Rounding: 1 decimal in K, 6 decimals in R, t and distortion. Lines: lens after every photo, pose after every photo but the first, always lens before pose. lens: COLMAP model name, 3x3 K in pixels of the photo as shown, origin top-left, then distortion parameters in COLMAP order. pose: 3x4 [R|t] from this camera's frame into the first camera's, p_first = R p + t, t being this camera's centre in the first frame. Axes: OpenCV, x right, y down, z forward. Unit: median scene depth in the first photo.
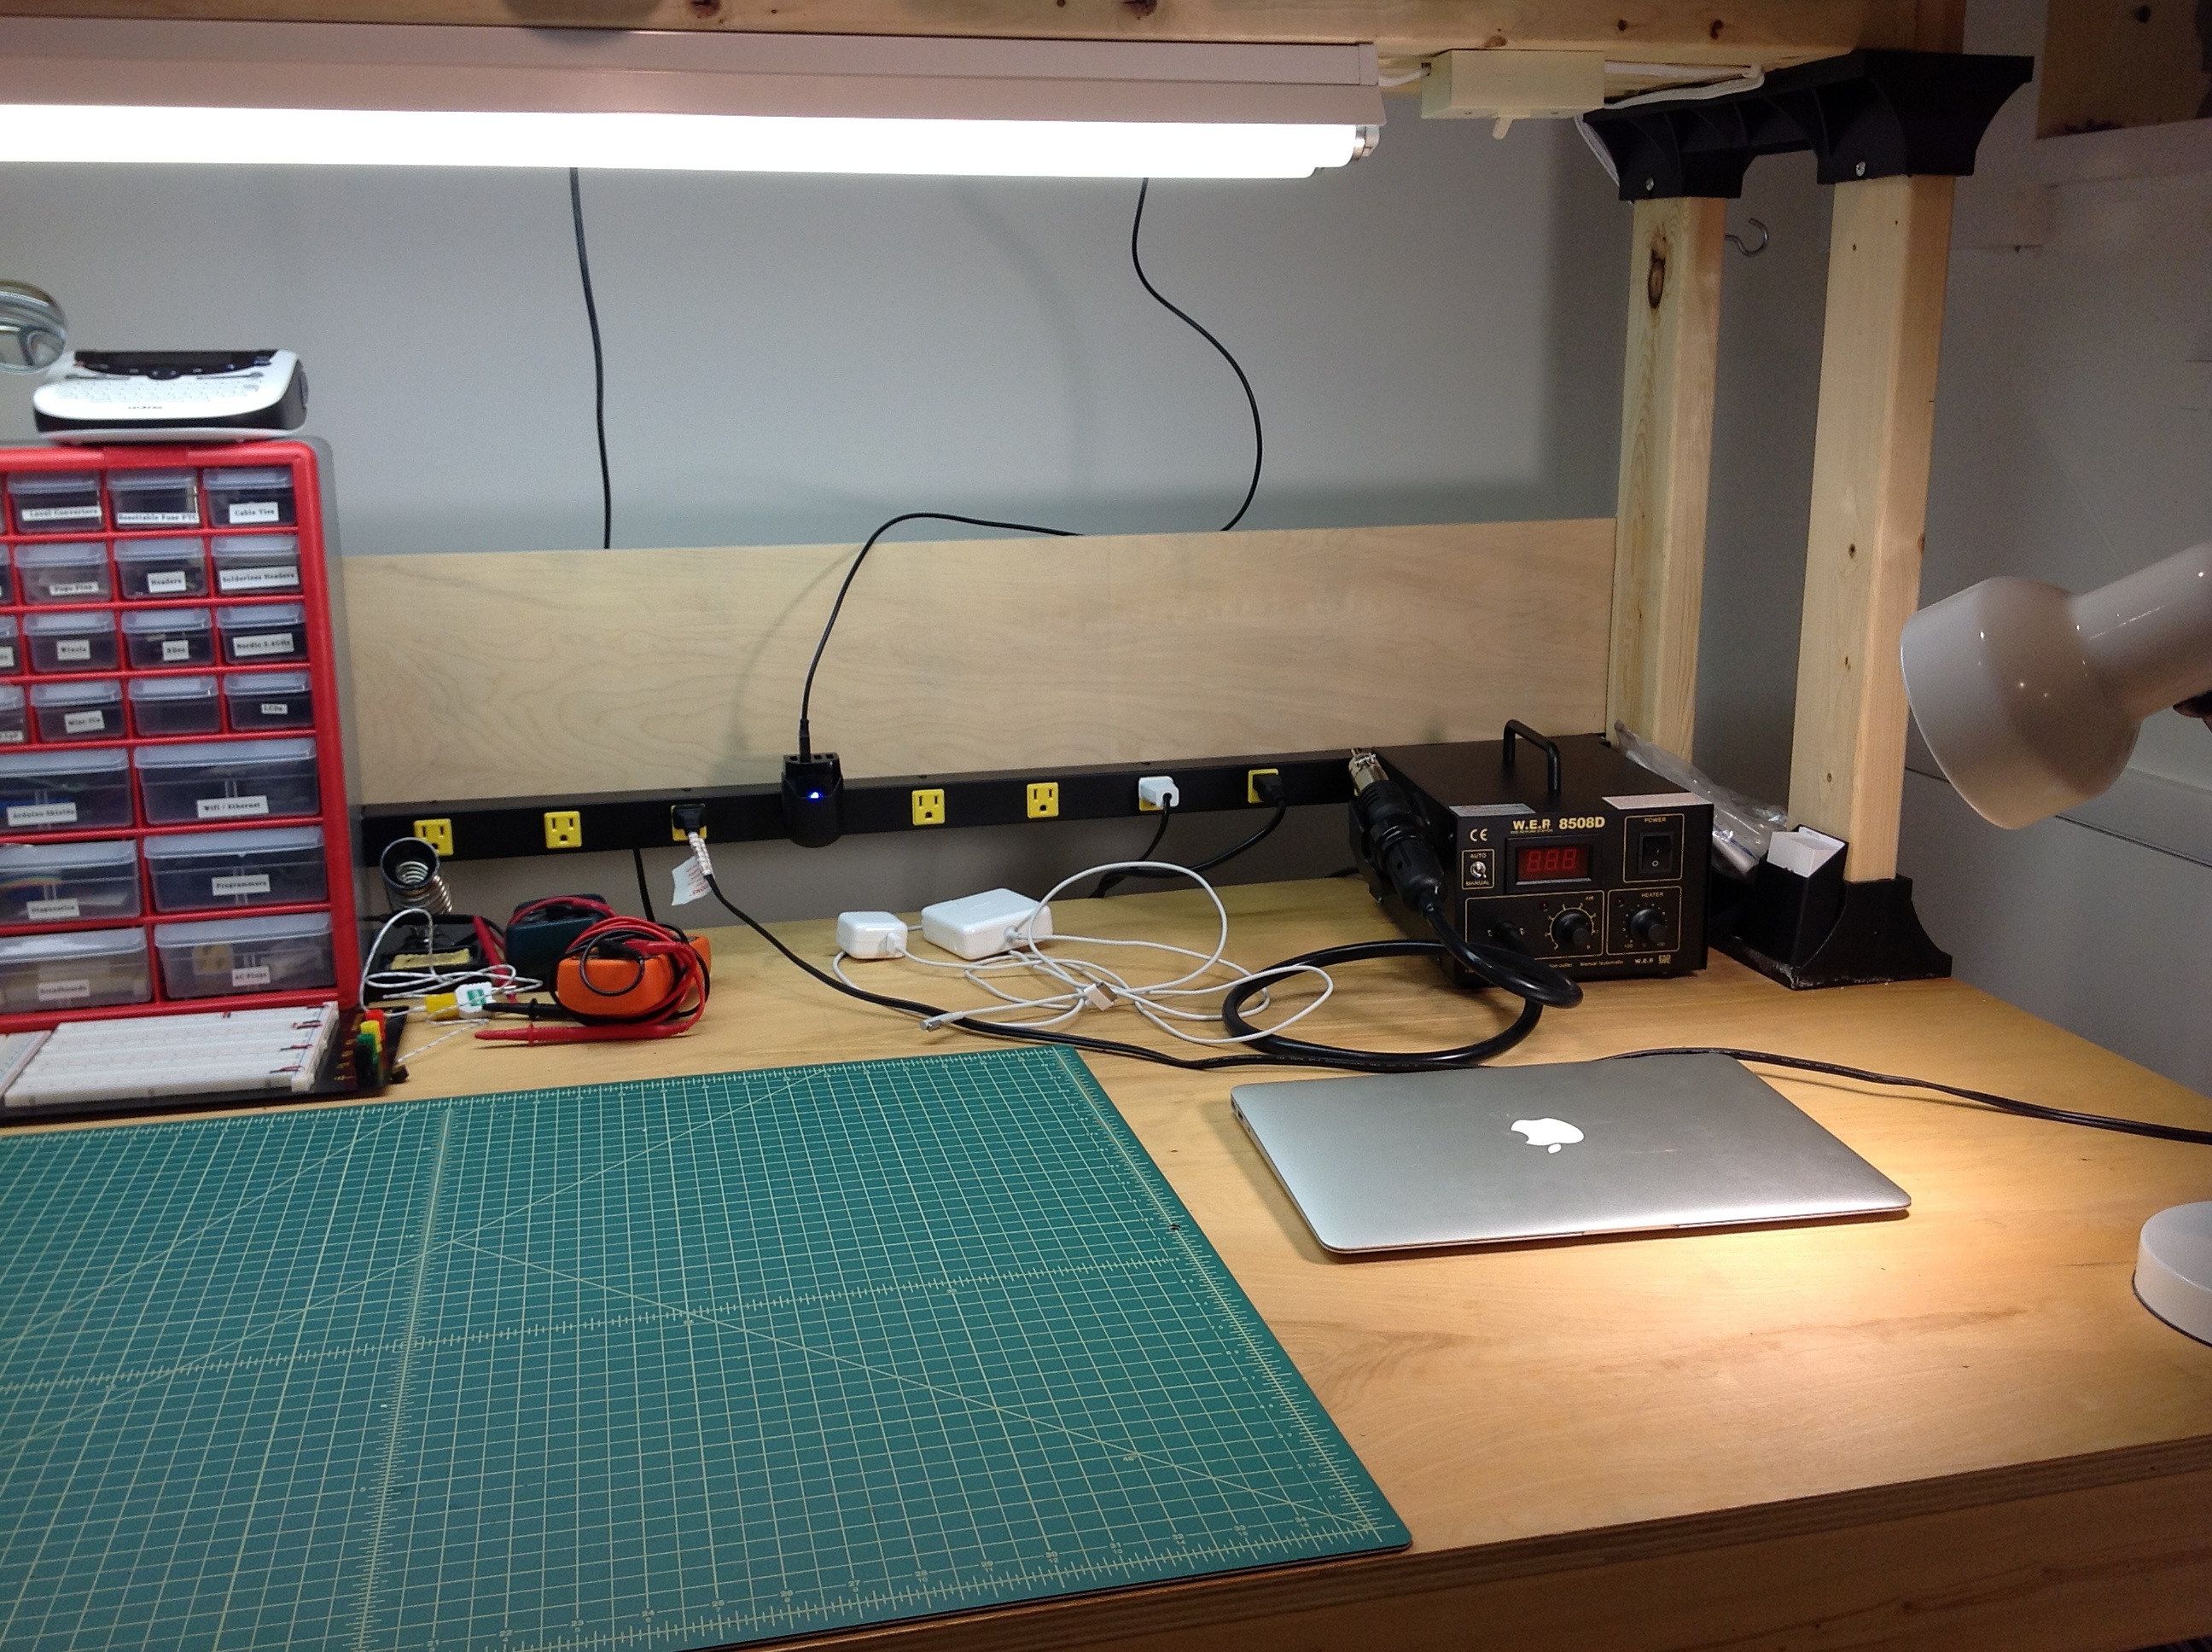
lens RADIAL K [[2101.1, 0, 1106.0], [0, 2101.1, 826.0], [0, 0, 1]] dist [0.073581, -0.147162]
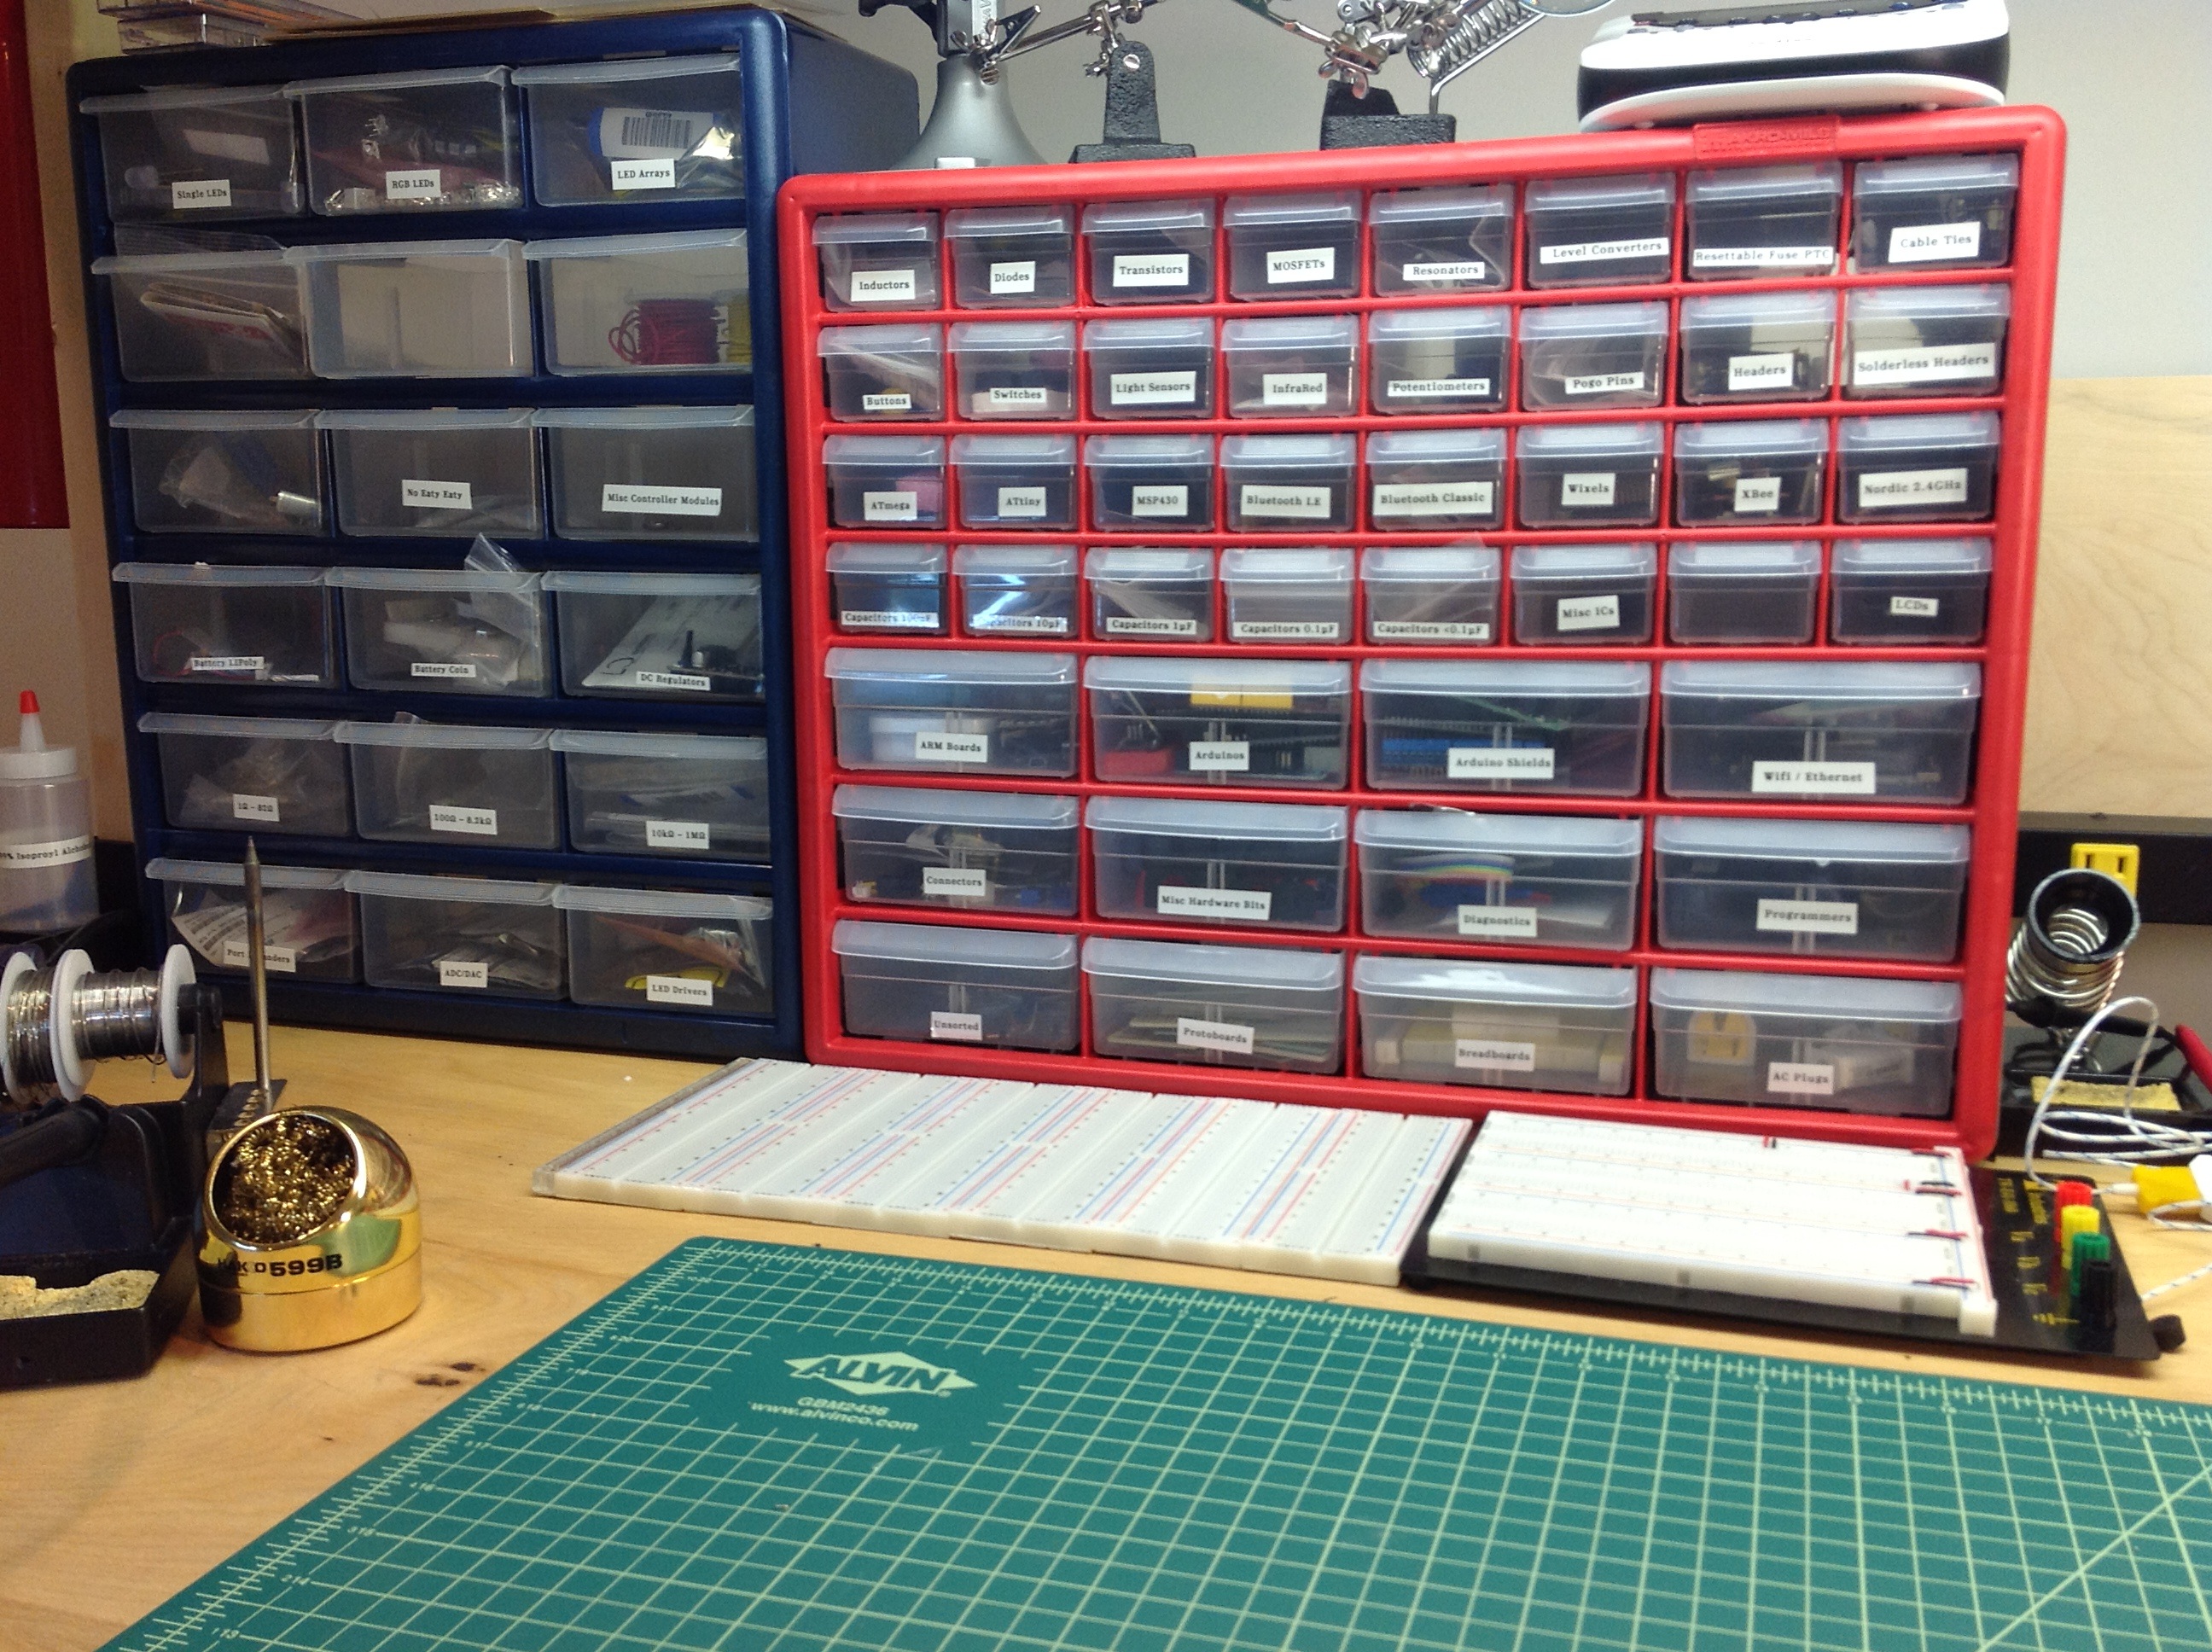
lens RADIAL K [[2101.1, 0, 1106.0], [0, 2101.1, 826.0], [0, 0, 1]] dist [0.073581, -0.147162]
pose [[0.852515, 0.087650, -0.515302, -0.282480], [-0.111838, 0.993597, -0.016019, 0.034303], [0.510598, 0.071287, 0.856859, 0.421511]]
